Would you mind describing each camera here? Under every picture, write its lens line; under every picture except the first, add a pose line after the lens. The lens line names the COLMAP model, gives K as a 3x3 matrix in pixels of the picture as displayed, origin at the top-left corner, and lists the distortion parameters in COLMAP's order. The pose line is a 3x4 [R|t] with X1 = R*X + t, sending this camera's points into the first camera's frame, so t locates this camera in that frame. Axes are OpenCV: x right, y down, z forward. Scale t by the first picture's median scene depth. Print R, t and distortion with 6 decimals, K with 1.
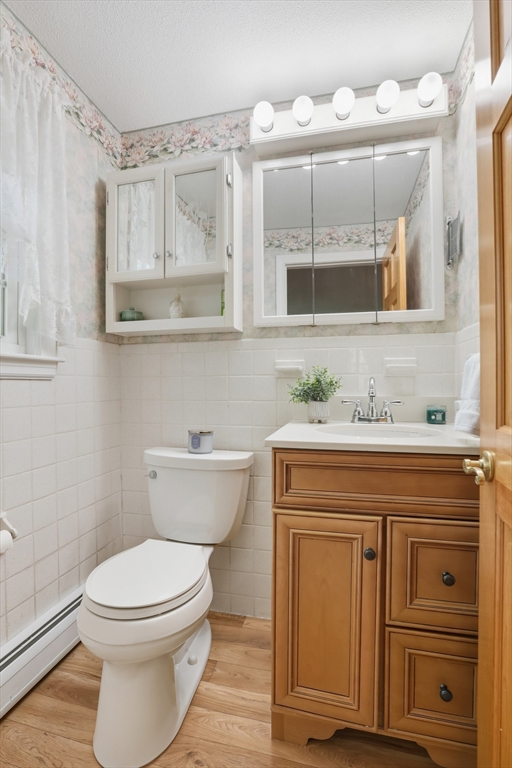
lens RADIAL K [[357.0, 0, 255.0], [0, 357.0, 387.8], [0, 0, 1]] dist [-0.055786, 0.012708]
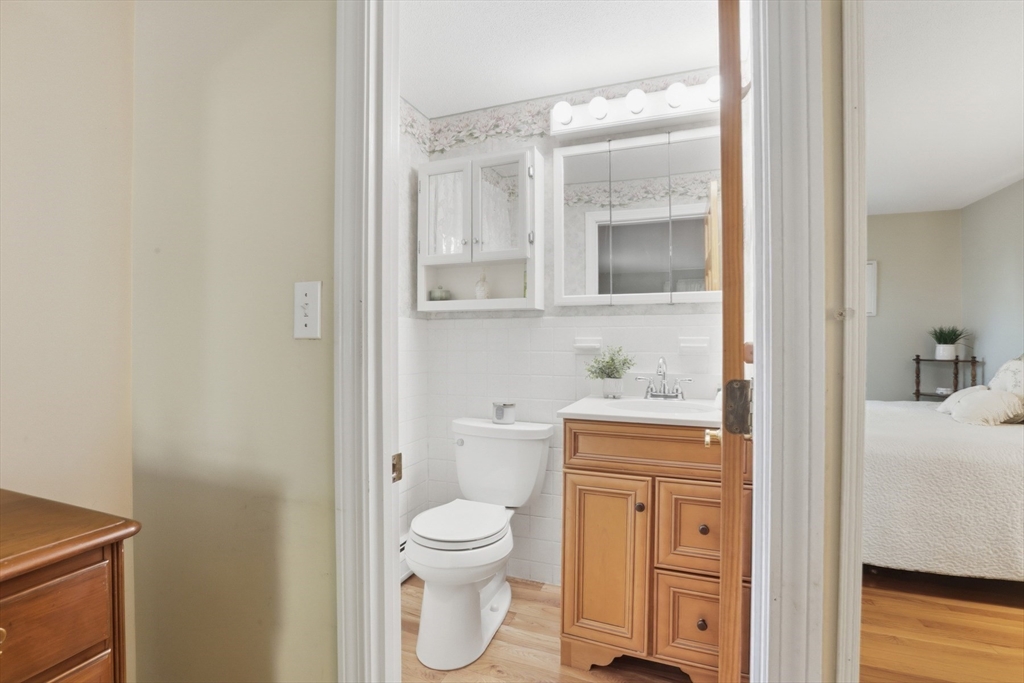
lens RADIAL K [[476.1, 0, 509.1], [0, 476.1, 334.2], [0, 0, 1]] dist [-0.055786, 0.012708]
pose [[0.991330, 0.004142, -0.131330, 0.054947], [-0.007509, 0.999655, -0.025152, -0.055826], [0.131180, 0.025920, 0.991020, -0.459596]]
